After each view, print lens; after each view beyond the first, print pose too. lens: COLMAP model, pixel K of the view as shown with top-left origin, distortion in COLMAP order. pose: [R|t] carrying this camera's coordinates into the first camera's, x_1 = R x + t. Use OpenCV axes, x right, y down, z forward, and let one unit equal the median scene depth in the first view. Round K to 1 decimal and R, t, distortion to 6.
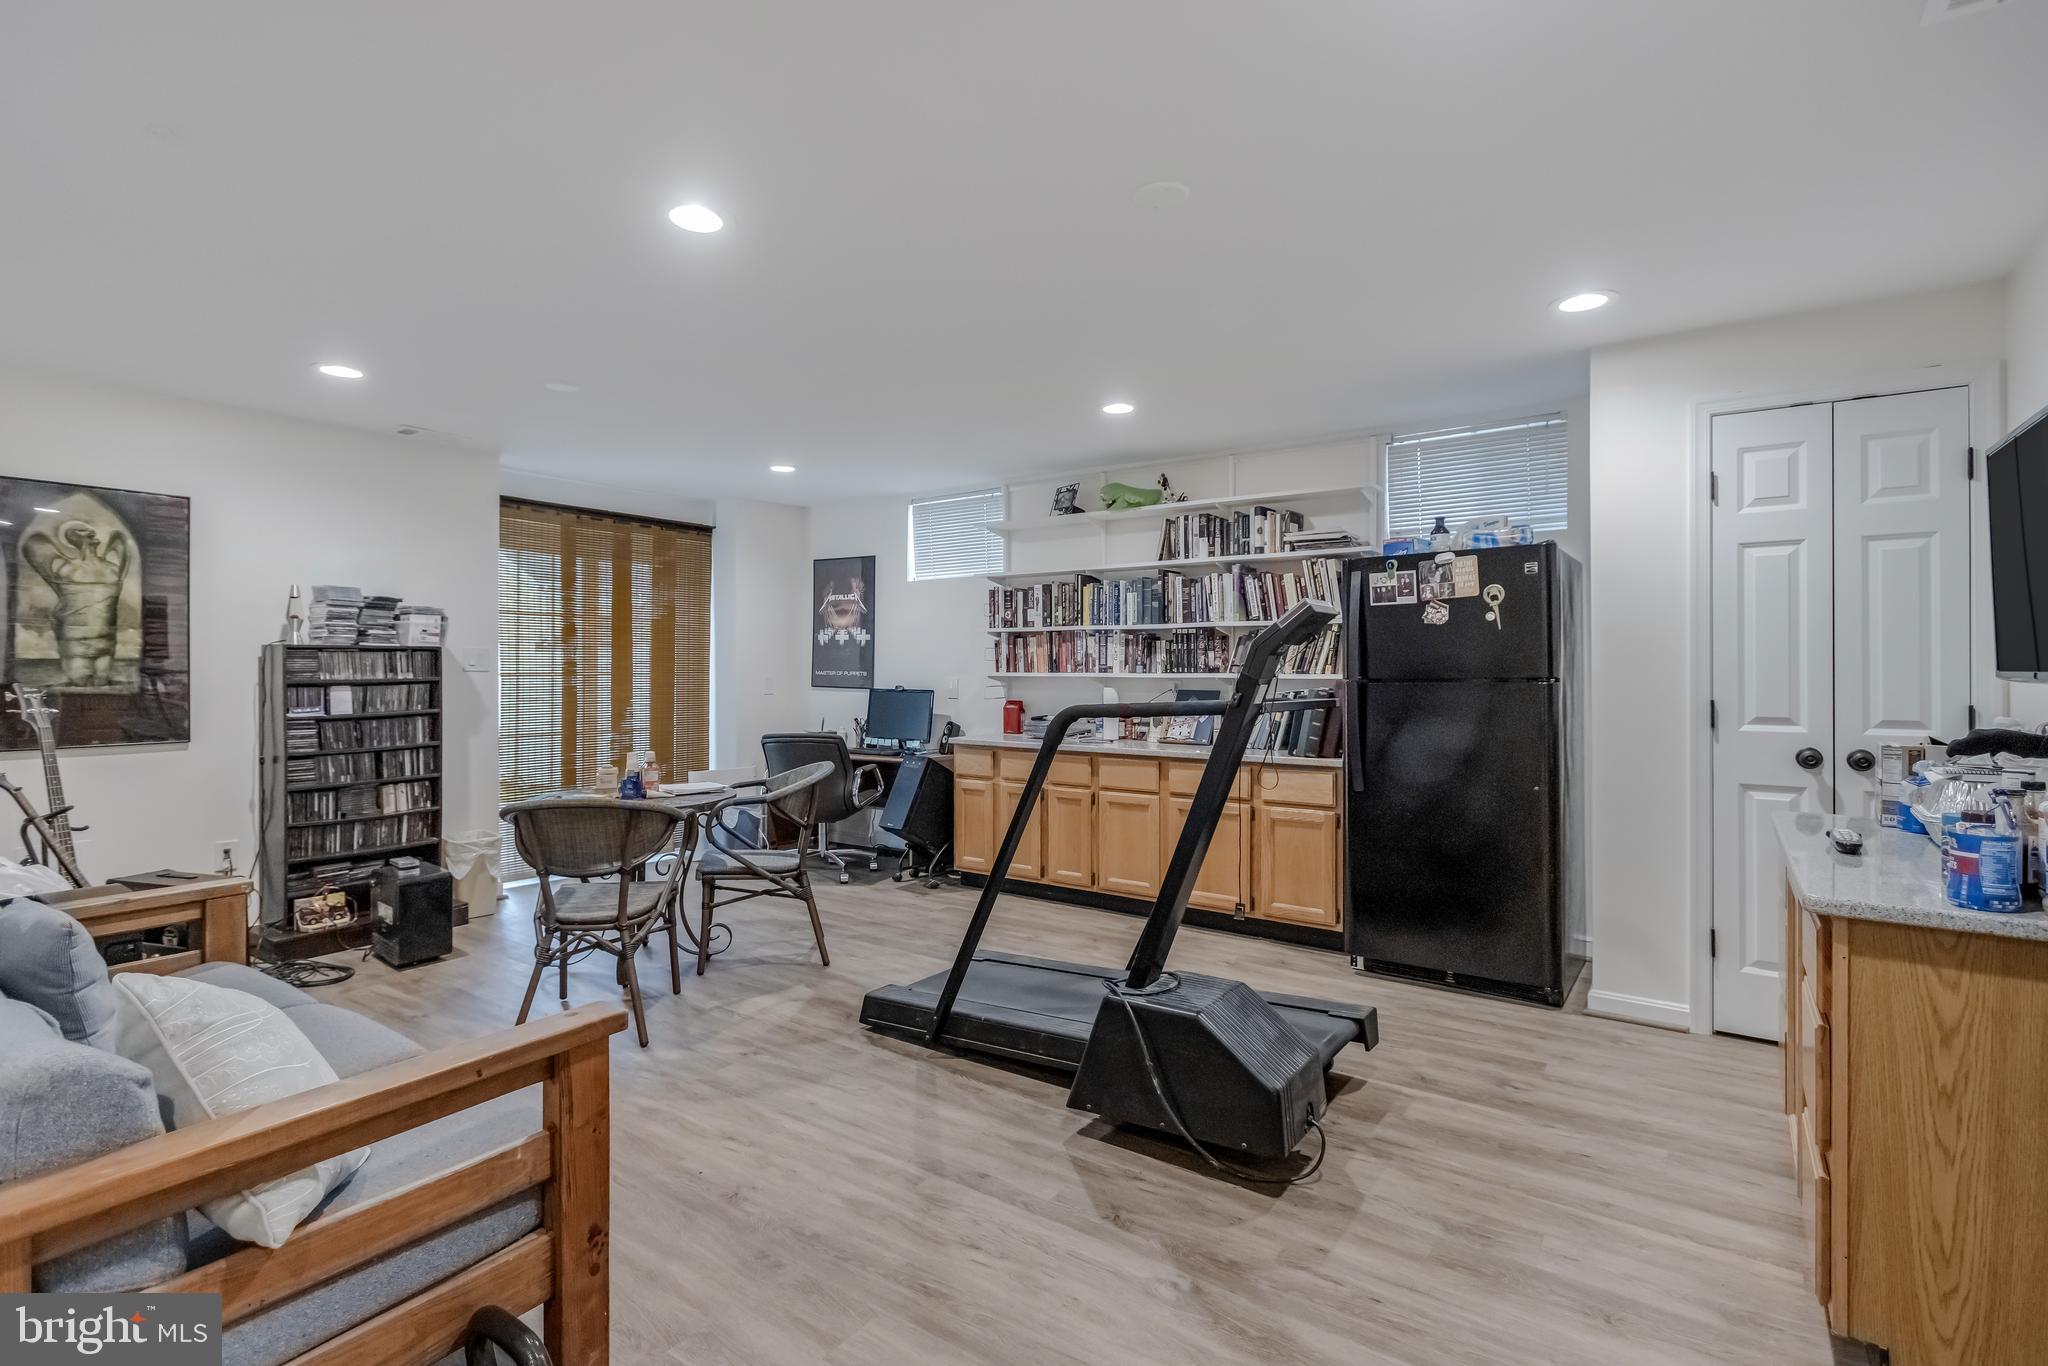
lens RADIAL K [[970.0, 0, 1016.6], [0, 970.0, 657.6], [0, 0, 1]] dist [0.024461, 0.000097]
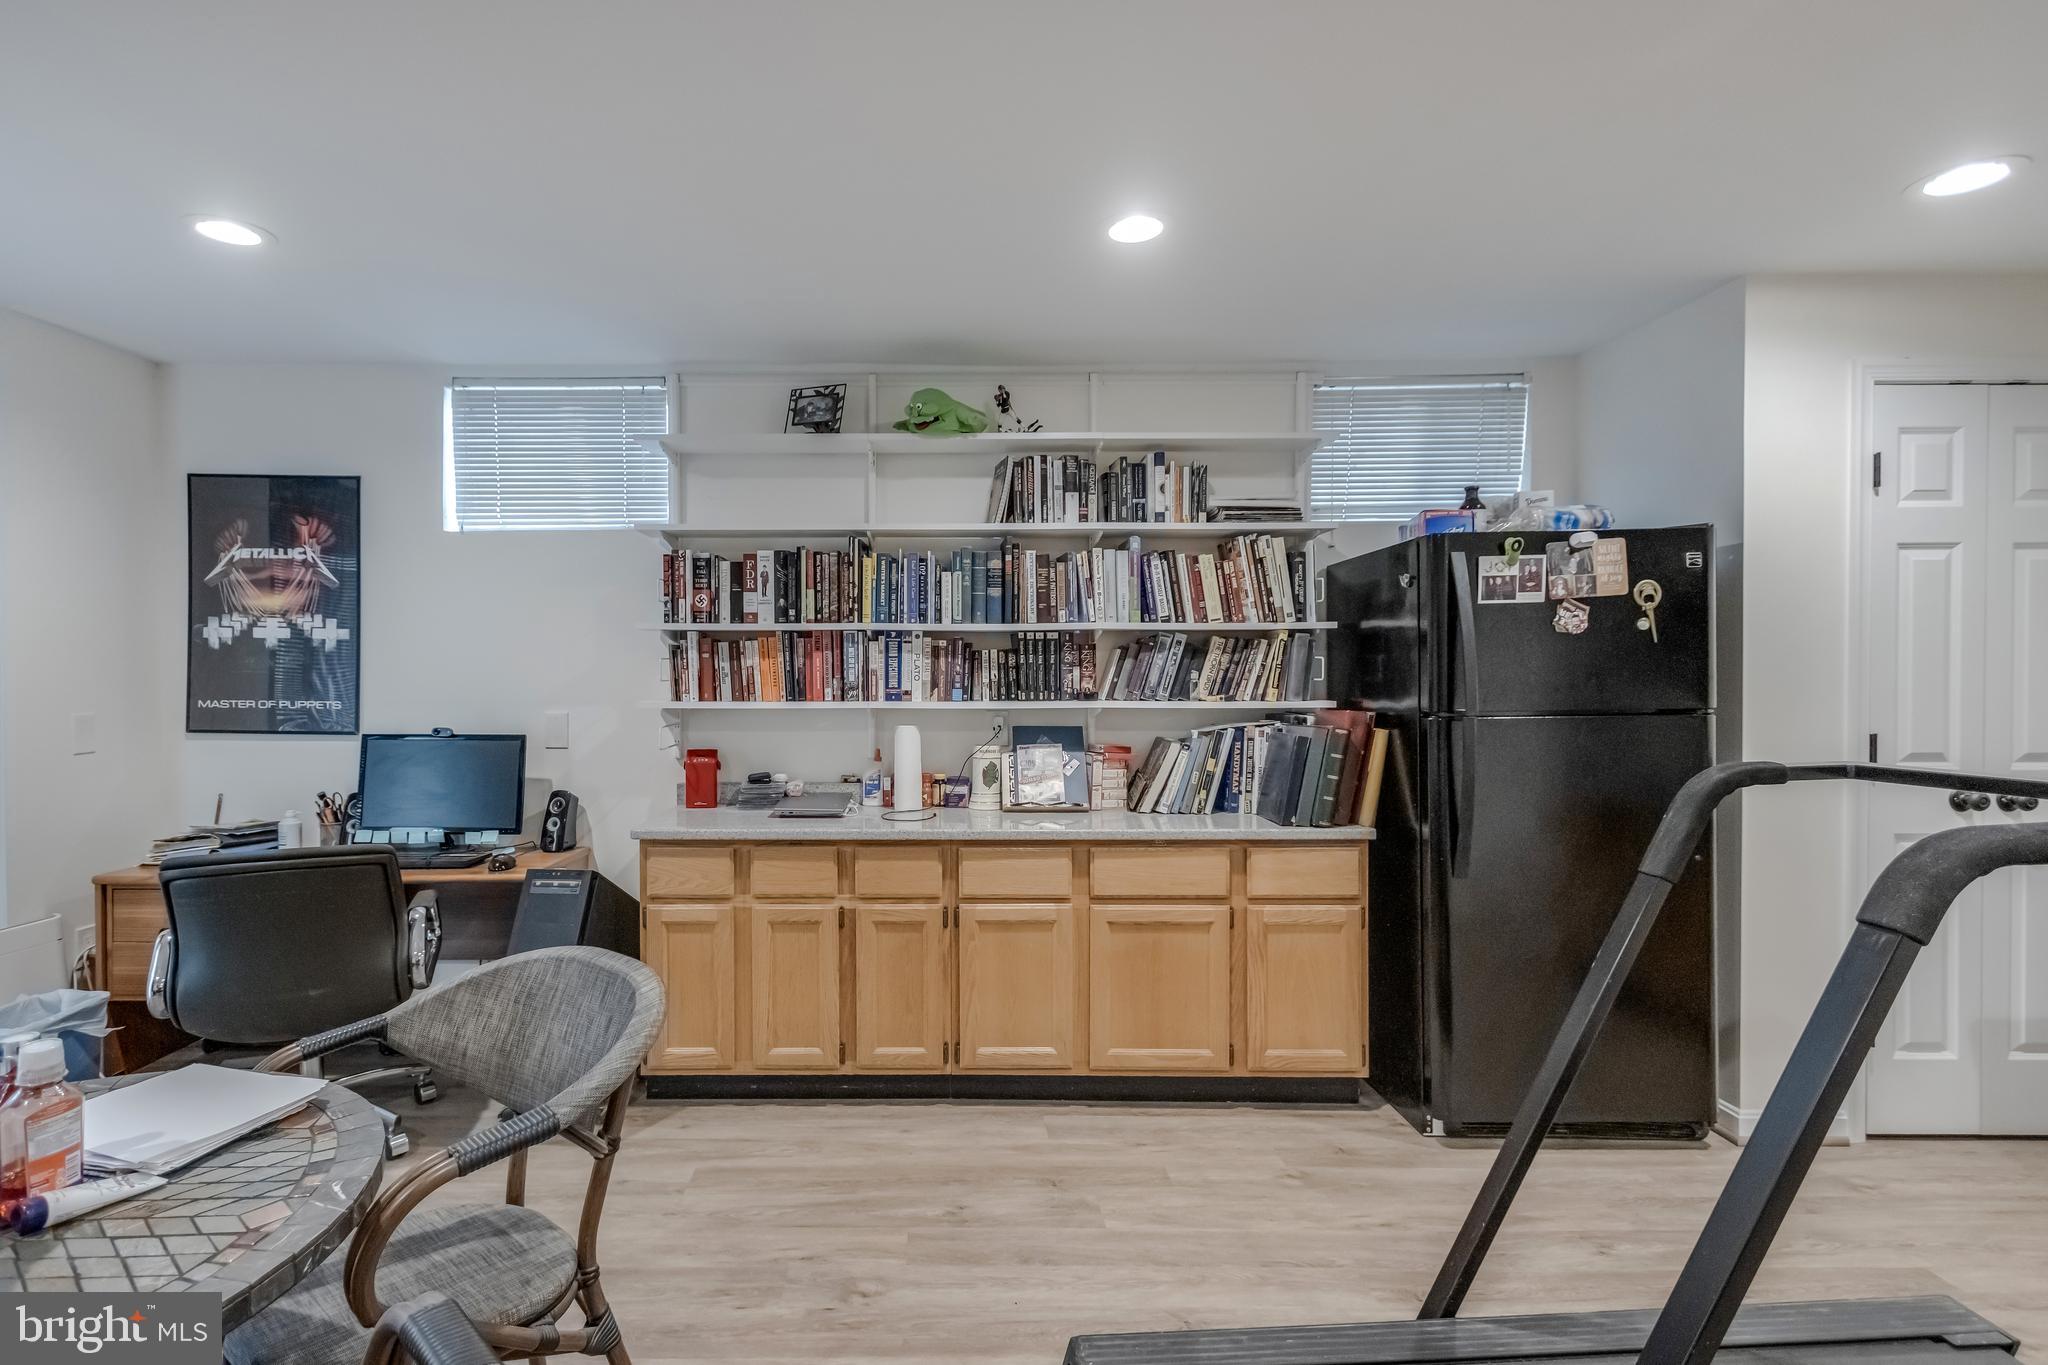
lens RADIAL K [[1055.3, 0, 1024.0], [0, 1055.3, 682.5], [0, 0, 1]] dist [0.014912, -0.000804]
pose [[0.816976, -0.005800, 0.576642, -0.235660], [-0.002999, 0.999893, 0.014306, -0.005983], [-0.576664, -0.013417, 0.816871, 0.427357]]
